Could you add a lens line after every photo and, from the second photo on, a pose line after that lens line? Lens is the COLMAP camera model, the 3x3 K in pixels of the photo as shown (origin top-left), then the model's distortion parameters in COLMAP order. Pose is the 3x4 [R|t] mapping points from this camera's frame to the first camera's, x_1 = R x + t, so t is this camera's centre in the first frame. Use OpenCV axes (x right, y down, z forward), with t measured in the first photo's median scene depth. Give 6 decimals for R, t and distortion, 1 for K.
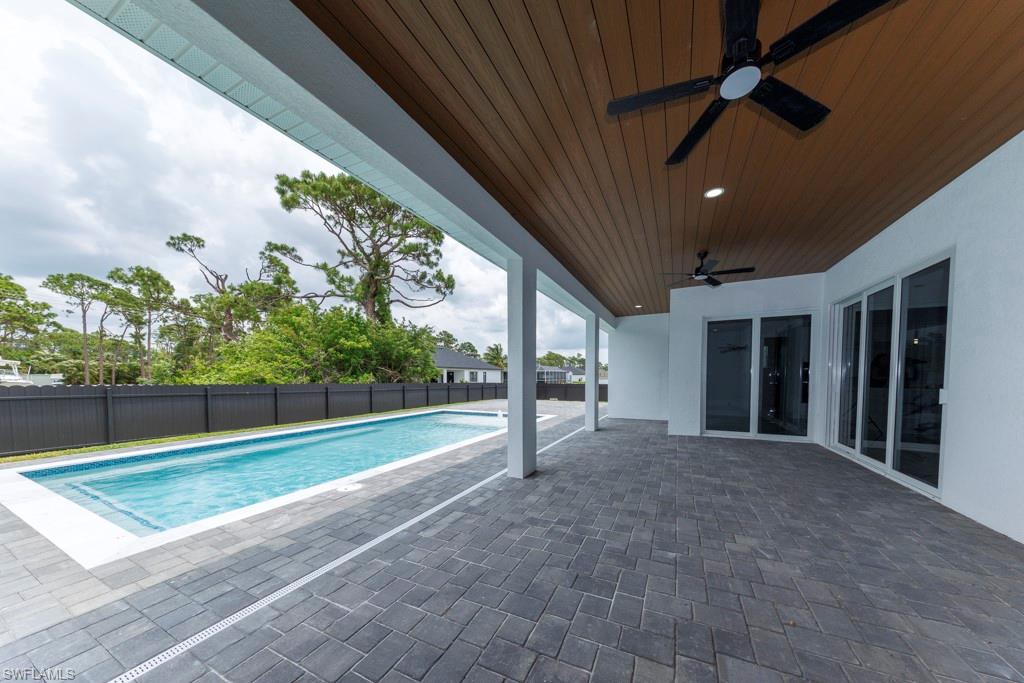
lens RADIAL K [[297.9, 0, 514.1], [0, 297.9, 362.8], [0, 0, 1]] dist [0.000414, 0.000009]
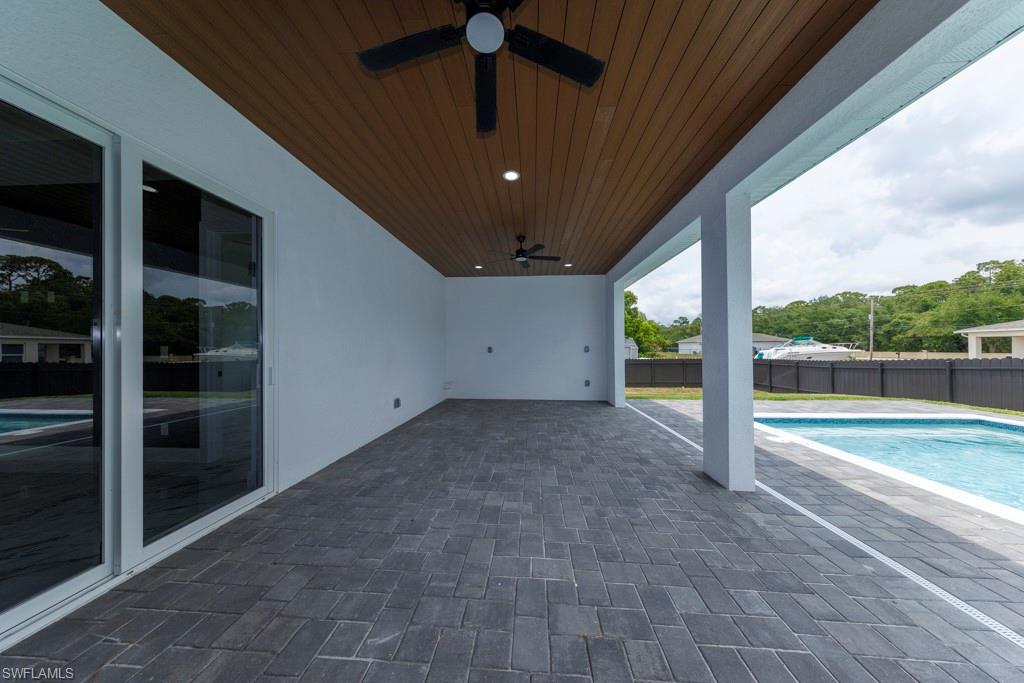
lens RADIAL K [[293.0, 0, 515.1], [0, 293.0, 345.2], [0, 0, 1]] dist [0.000932, -0.000021]
pose [[-0.904465, 0.002207, -0.426541, 0.911662], [0.024133, 0.998650, -0.046008, 0.070343], [0.425864, -0.051906, -0.903297, 1.646030]]
